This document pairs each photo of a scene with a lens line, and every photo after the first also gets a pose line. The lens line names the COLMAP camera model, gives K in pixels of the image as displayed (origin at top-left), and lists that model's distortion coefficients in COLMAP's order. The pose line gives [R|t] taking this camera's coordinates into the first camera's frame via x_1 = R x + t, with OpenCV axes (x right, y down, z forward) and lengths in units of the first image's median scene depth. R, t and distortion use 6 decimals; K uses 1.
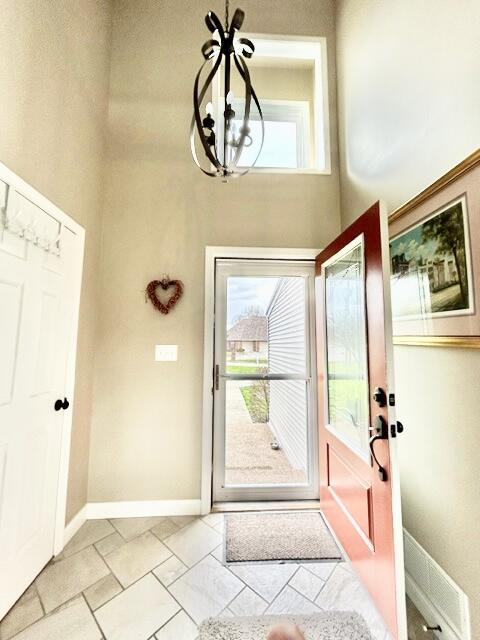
lens RADIAL K [[259.6, 0, 241.0], [0, 259.6, 318.4], [0, 0, 1]] dist [0.010376, 0.000021]
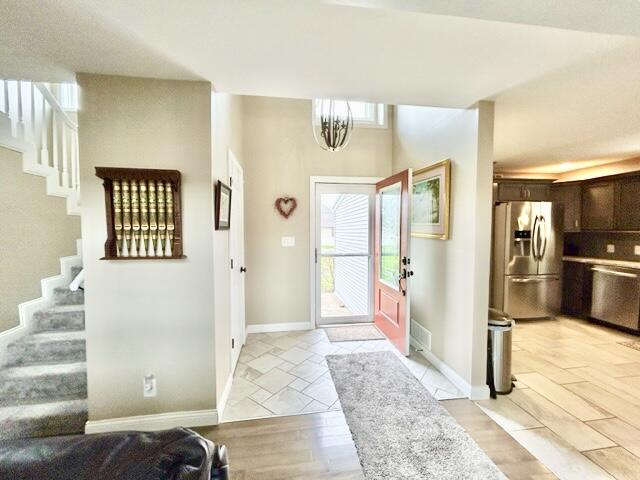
lens RADIAL K [[259.6, 0, 317.3], [0, 259.6, 238.8], [0, 0, 1]] dist [0.010376, 0.000021]
pose [[0.996352, -0.011932, 0.084502, -0.257927], [0.000355, 0.990747, 0.135718, -0.121902], [-0.085340, -0.135193, 0.987137, -0.723249]]
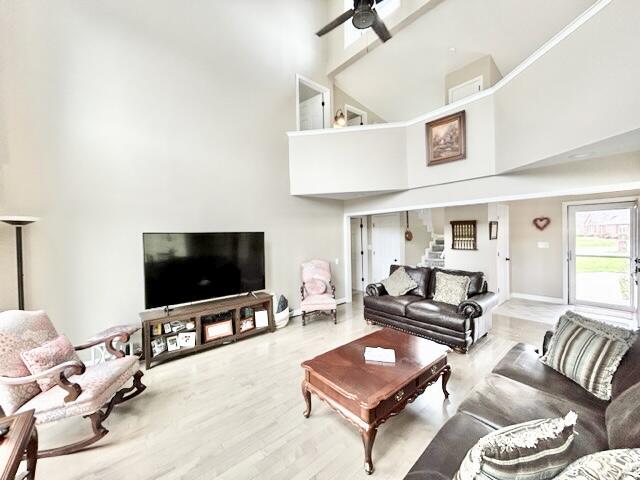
lens RADIAL K [[259.6, 0, 317.3], [0, 259.6, 238.8], [0, 0, 1]] dist [0.010376, 0.000021]
pose [[0.625389, -0.004433, -0.780300, 0.383599], [0.105627, 0.991261, 0.079026, -0.414899], [0.773131, -0.131843, 0.620392, -2.620771]]
